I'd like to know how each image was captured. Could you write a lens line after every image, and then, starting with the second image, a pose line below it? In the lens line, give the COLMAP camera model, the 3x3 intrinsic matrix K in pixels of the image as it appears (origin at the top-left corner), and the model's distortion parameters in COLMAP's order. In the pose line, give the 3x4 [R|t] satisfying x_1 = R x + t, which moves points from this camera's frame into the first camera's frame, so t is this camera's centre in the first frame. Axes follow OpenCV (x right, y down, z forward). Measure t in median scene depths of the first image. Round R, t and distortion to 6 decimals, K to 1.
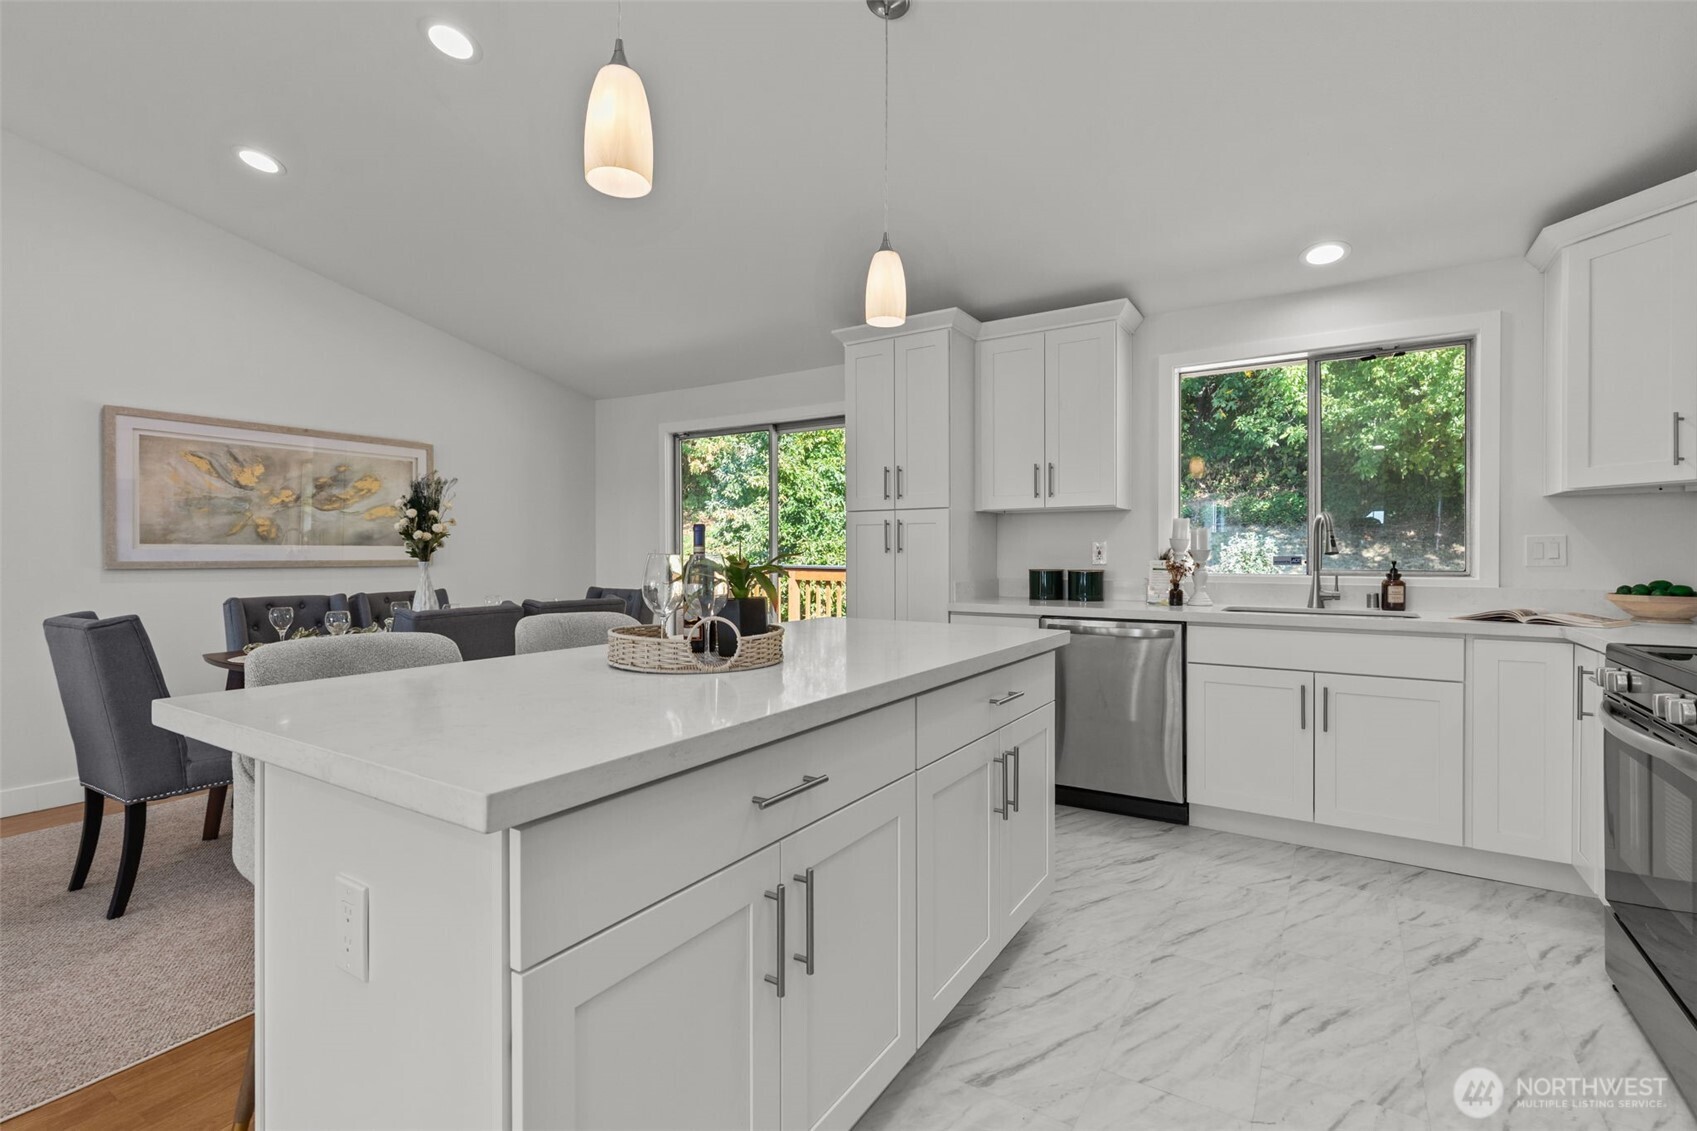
lens RADIAL K [[769.0, 0, 857.3], [0, 769.0, 552.8], [0, 0, 1]] dist [0.003436, 0.000124]
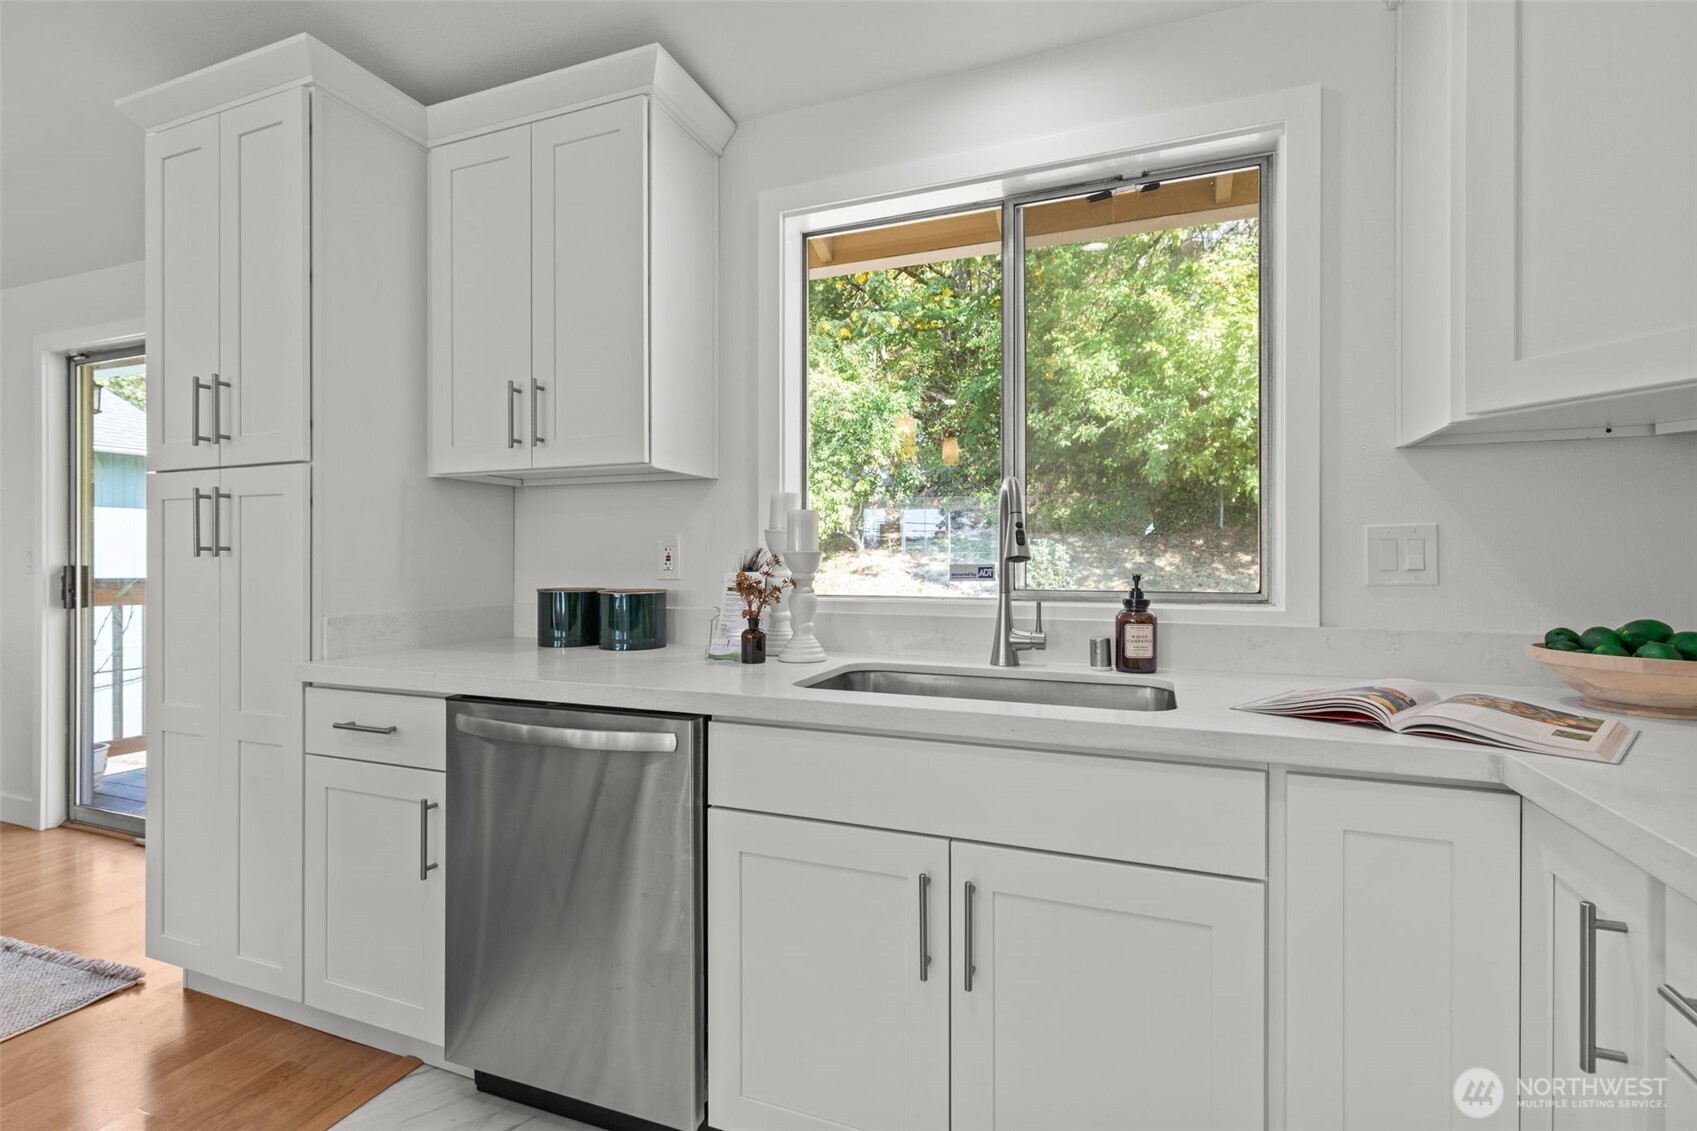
lens RADIAL K [[768.8, 0, 852.0], [0, 768.8, 553.8], [0, 0, 1]] dist [0.003402, -0.000090]
pose [[0.981293, 0.004882, 0.192456, 0.356847], [-0.003133, 0.999951, -0.009389, 0.001989], [-0.192493, 0.008610, 0.981261, 0.463283]]
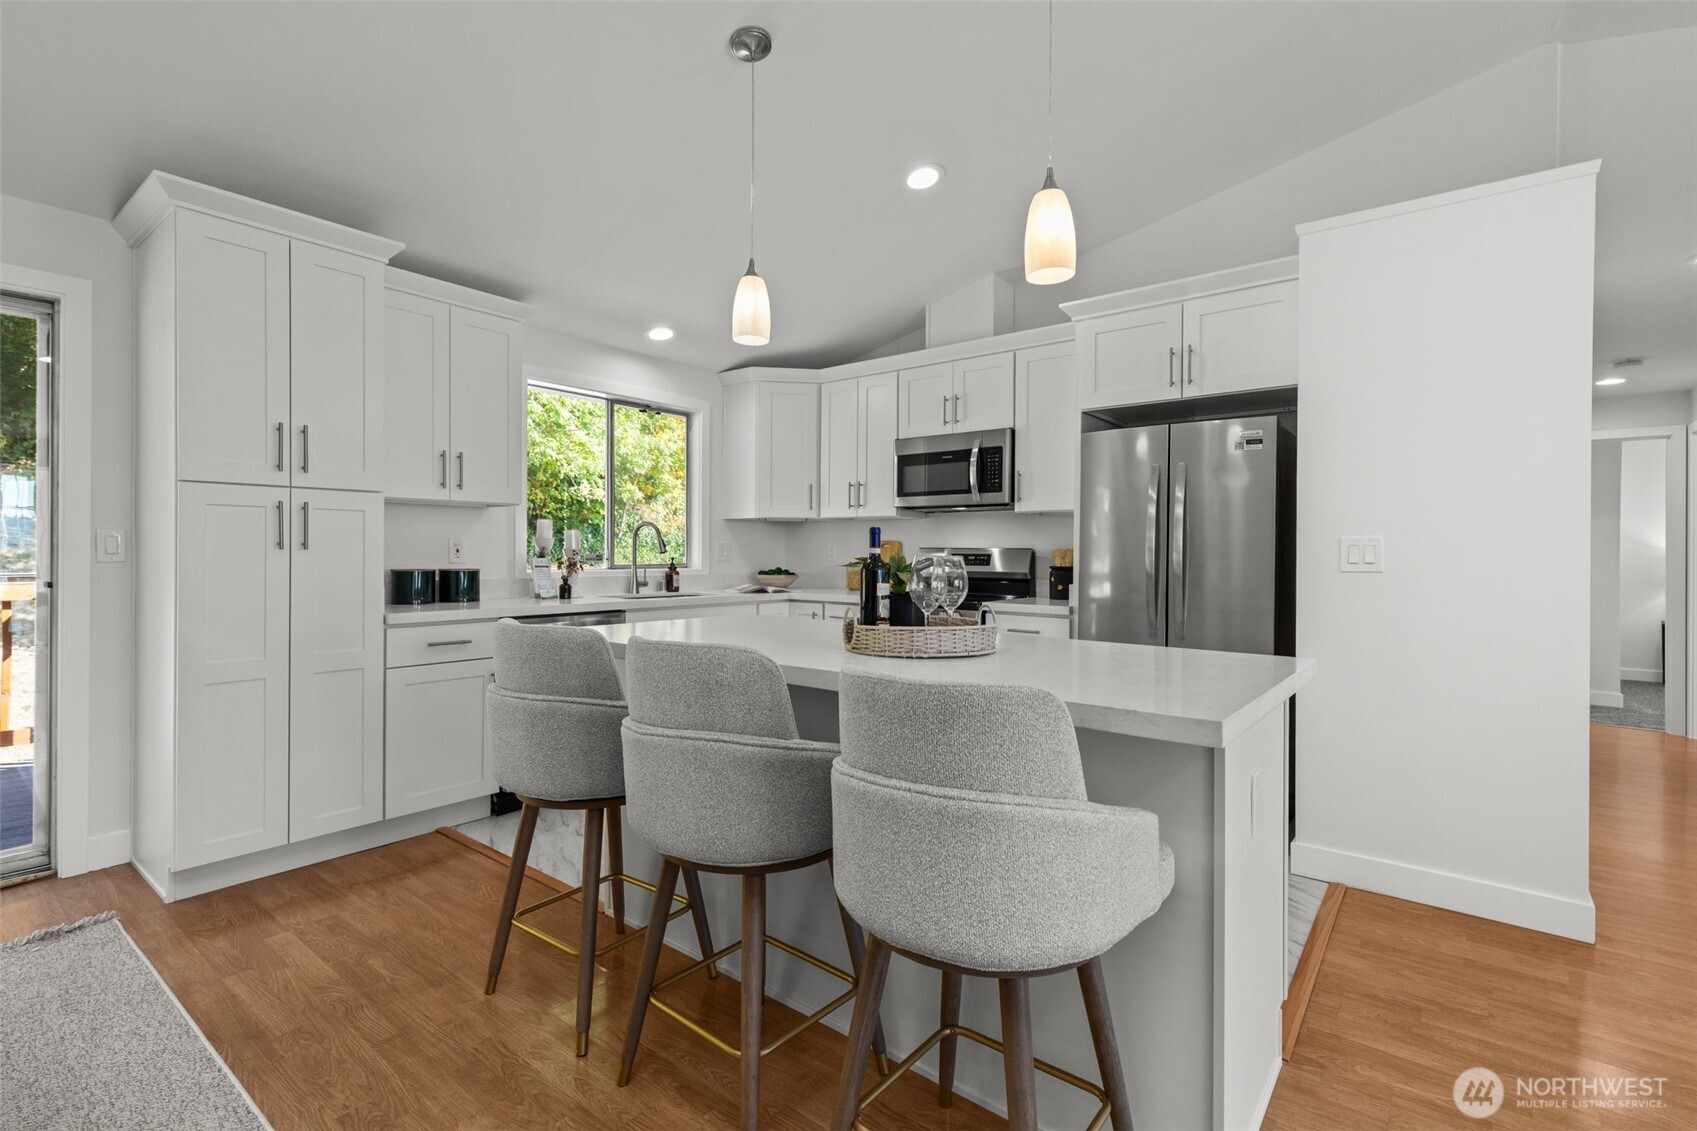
lens RADIAL K [[758.4, 0, 860.2], [0, 758.4, 556.8], [0, 0, 1]] dist [0.000519, -0.000086]
pose [[0.098306, -0.002618, 0.995153, -0.596283], [-0.005118, 0.999982, 0.003136, 0.002216], [-0.995143, -0.005401, 0.098291, 0.437423]]
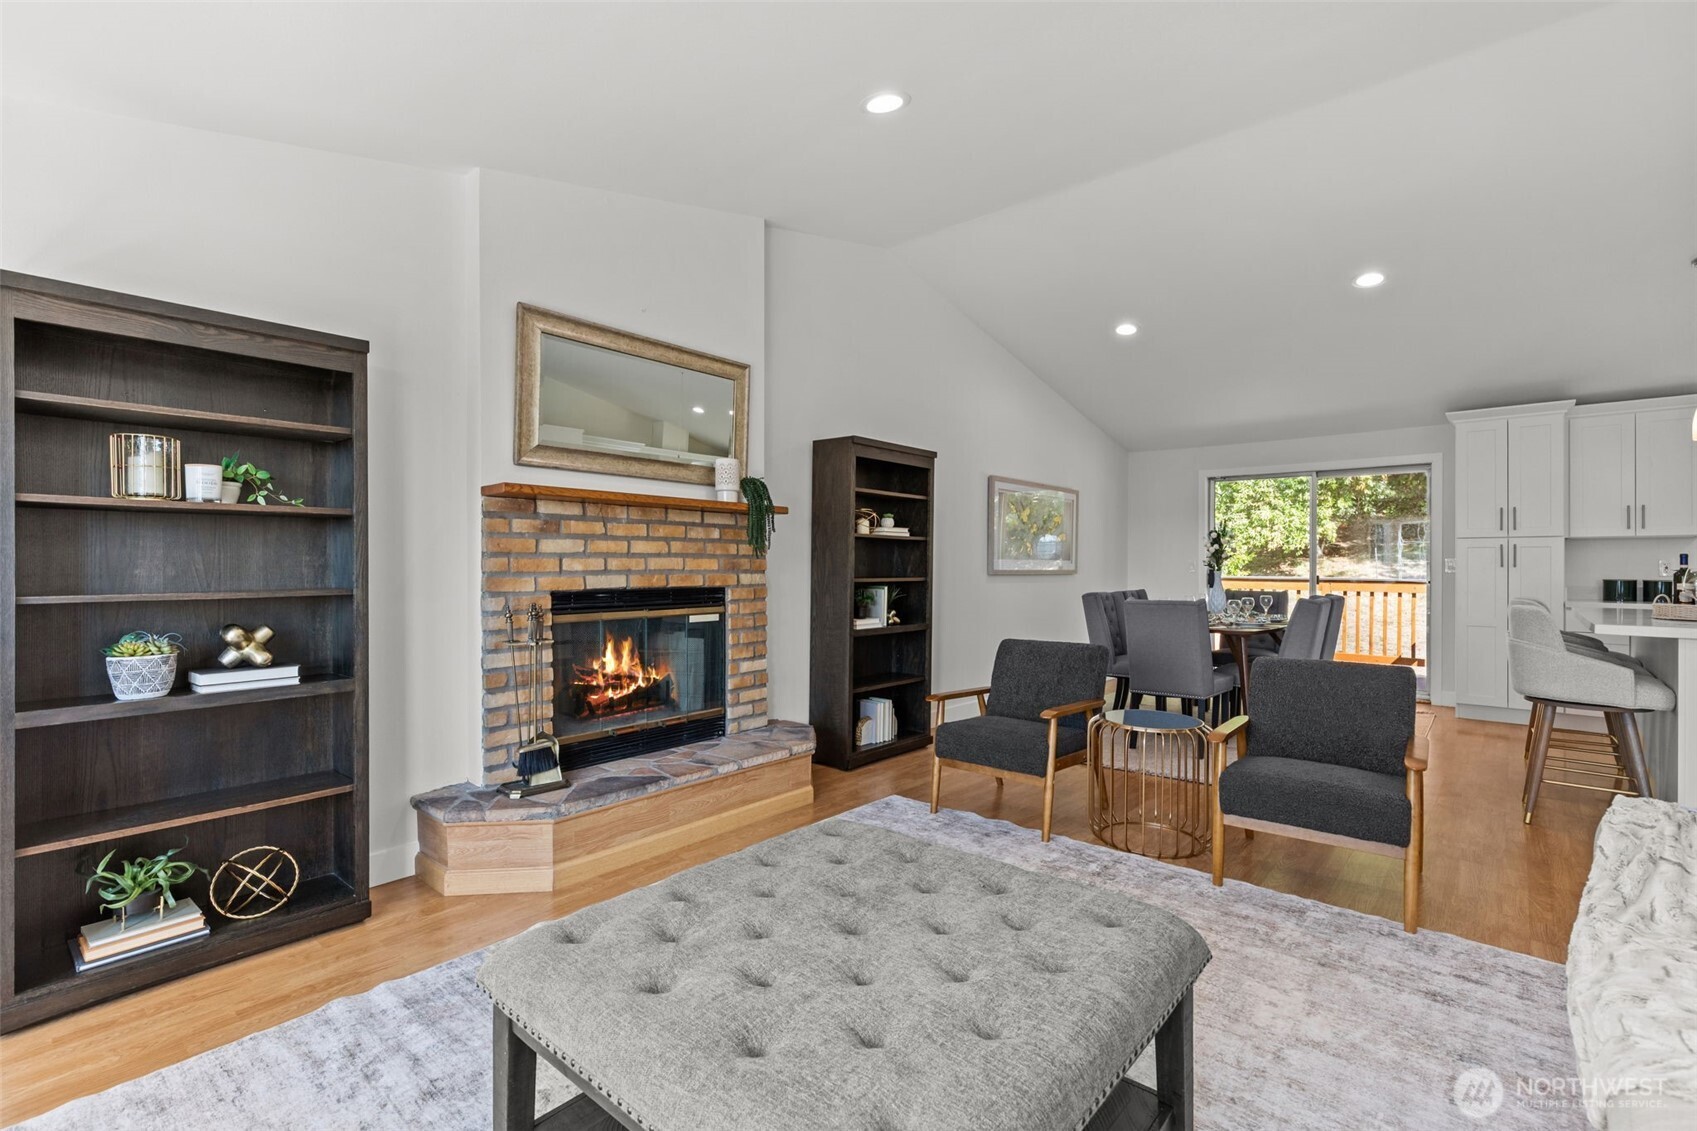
lens RADIAL K [[756.4, 0, 848.5], [0, 756.4, 565.5], [0, 0, 1]] dist [-0.001897, -0.000470]
pose [[0.986261, 0.004363, -0.165138, -0.960750], [-0.004125, 0.999990, 0.001782, -0.000535], [0.165145, -0.001076, 0.986269, -0.610890]]
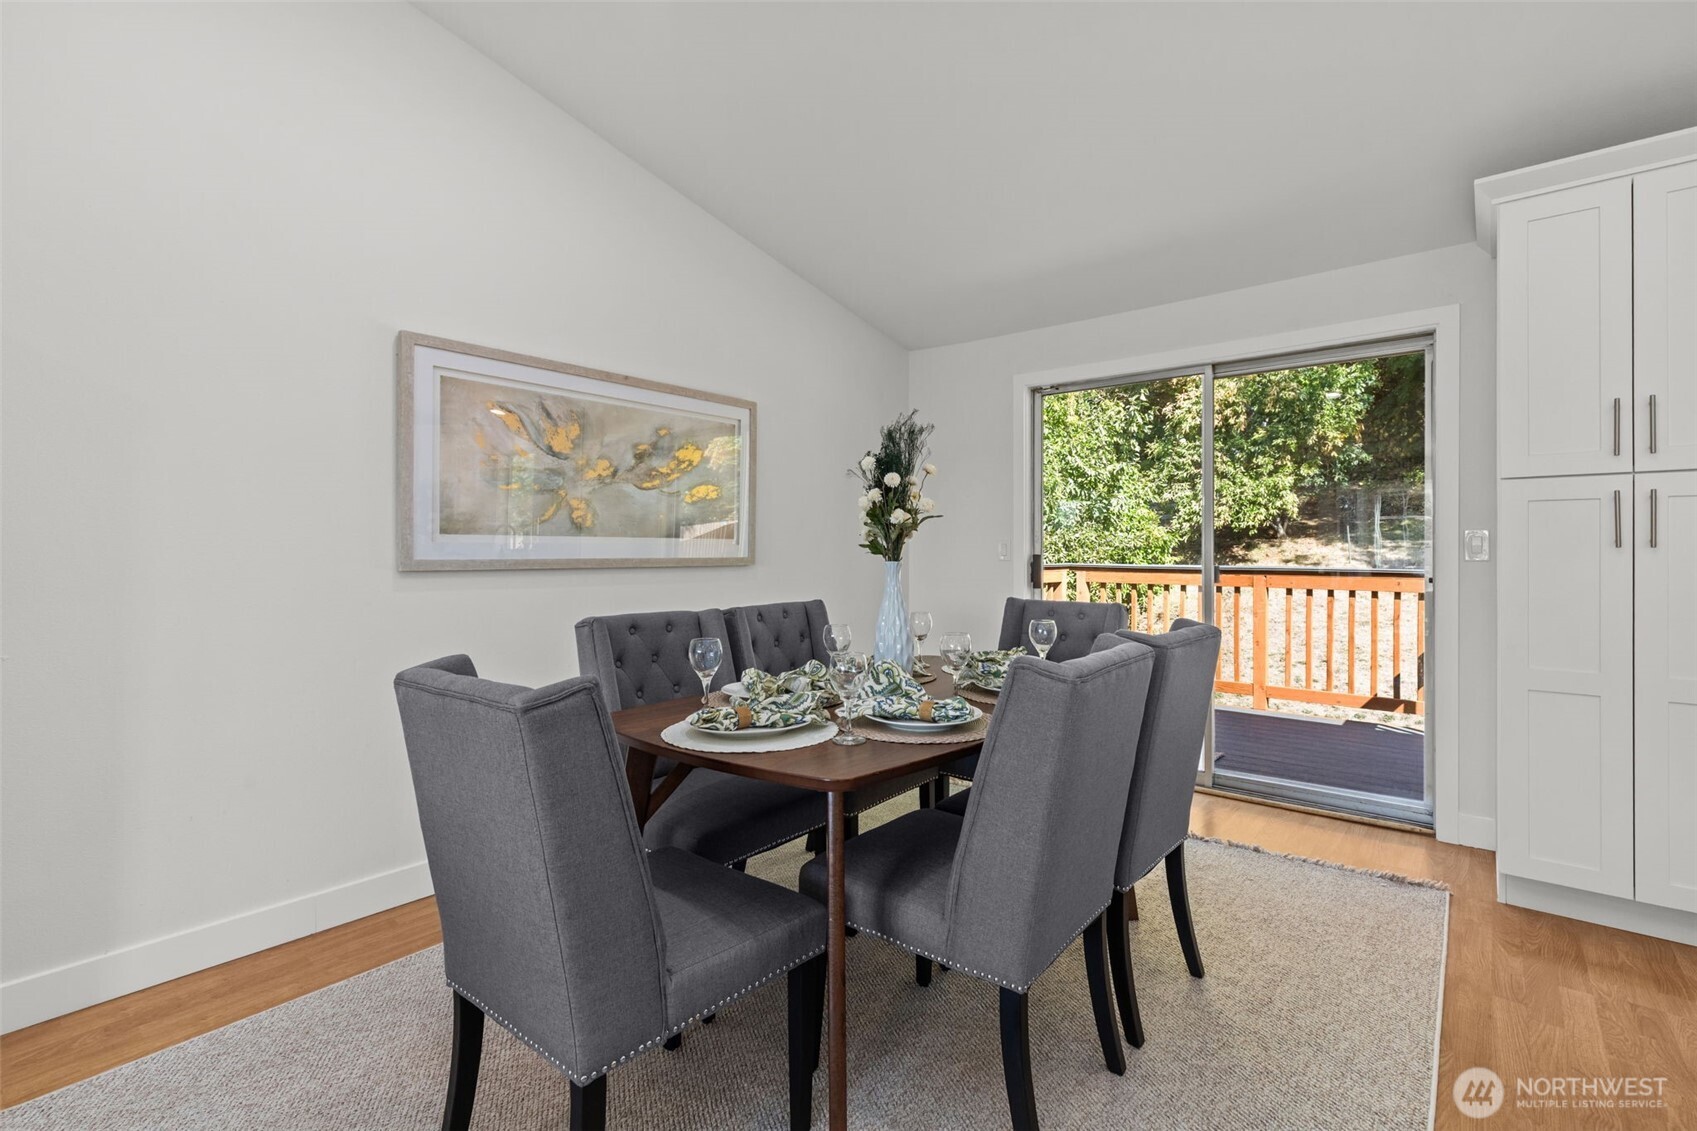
lens RADIAL K [[769.0, 0, 857.3], [0, 769.0, 552.8], [0, 0, 1]] dist [0.003436, 0.000124]
pose [[0.991490, 0.000627, -0.130184, -0.466153], [-0.000054, 0.999990, 0.004401, 0.001615], [0.130185, -0.004357, 0.991480, 0.362224]]
